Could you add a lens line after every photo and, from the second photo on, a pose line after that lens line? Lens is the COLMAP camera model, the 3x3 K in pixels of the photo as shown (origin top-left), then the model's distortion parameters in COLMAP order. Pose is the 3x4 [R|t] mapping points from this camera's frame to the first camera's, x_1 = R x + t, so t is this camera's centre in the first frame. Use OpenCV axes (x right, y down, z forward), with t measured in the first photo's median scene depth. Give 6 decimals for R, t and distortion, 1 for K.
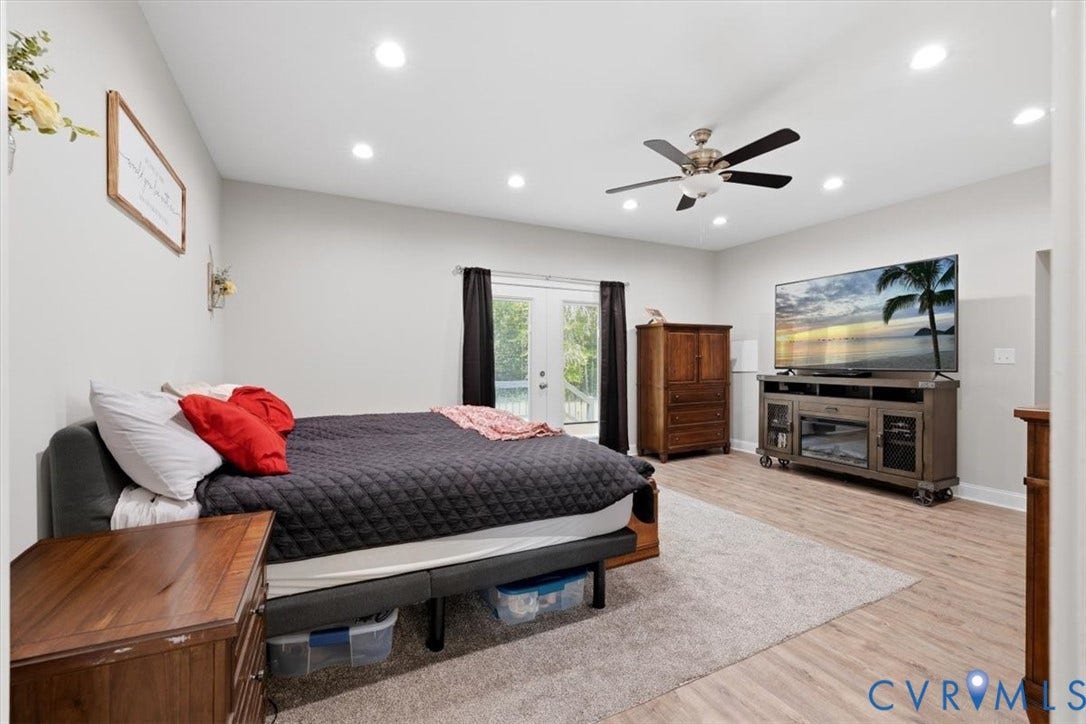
lens RADIAL K [[459.3, 0, 536.9], [0, 459.3, 360.7], [0, 0, 1]] dist [0.008029, -0.000296]
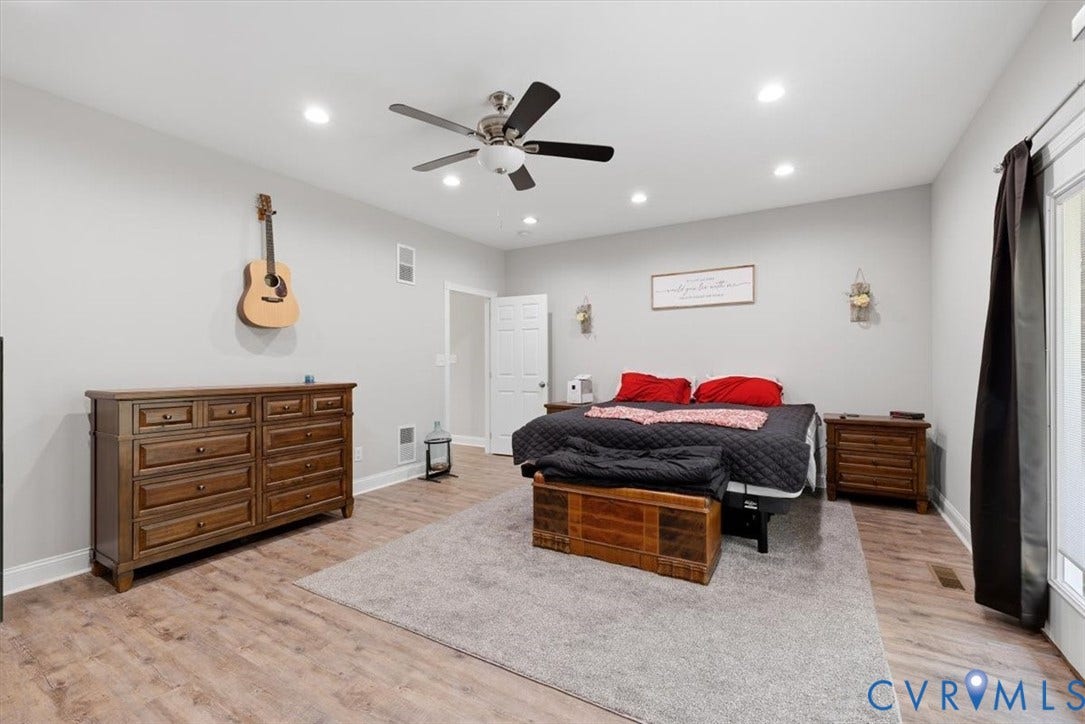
lens RADIAL K [[458.9, 0, 536.4], [0, 458.9, 360.7], [0, 0, 1]] dist [0.008029, -0.000296]
pose [[-0.844510, -0.004440, -0.535522, 0.788109], [0.000780, 0.999954, -0.009521, -0.001501], [0.535540, -0.008458, -0.844468, 1.829439]]
